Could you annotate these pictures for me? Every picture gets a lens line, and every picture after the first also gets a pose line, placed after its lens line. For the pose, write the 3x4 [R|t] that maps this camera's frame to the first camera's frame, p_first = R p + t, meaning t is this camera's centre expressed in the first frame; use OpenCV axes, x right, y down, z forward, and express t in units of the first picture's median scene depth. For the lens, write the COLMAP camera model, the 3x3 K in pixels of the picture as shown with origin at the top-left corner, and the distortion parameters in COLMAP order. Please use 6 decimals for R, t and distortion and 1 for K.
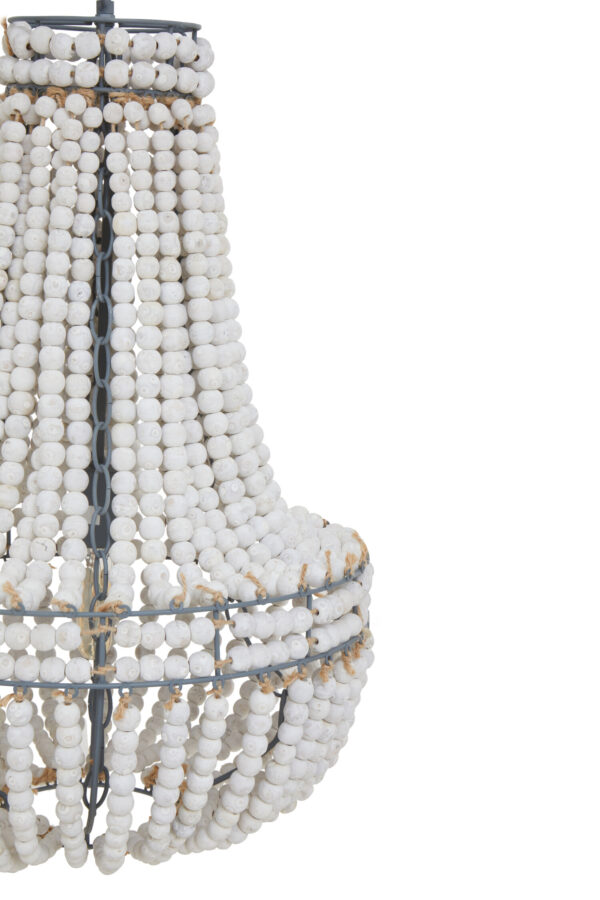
lens RADIAL K [[1985.5, 0, 300.0], [0, 1985.5, 450.0], [0, 0, 1]] dist [-0.020804, 0.181502]
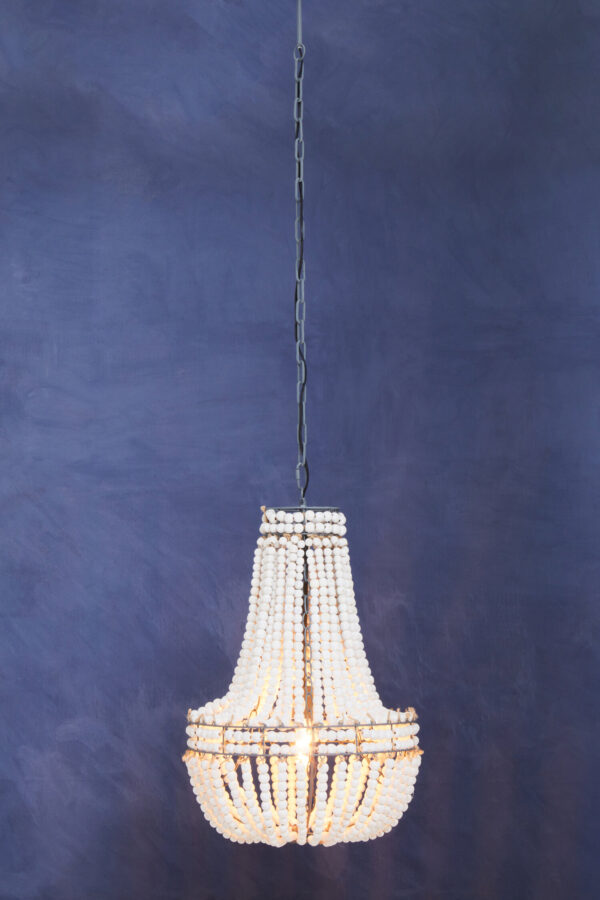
lens RADIAL K [[1516.8, 0, 300.0], [0, 1516.8, 450.0], [0, 0, 1]] dist [0.092725, -0.005267]
pose [[0.998132, -0.040393, -0.045847, -0.008610], [0.027305, 0.966101, -0.256716, 0.227727], [0.054662, 0.254984, 0.965399, -0.972409]]
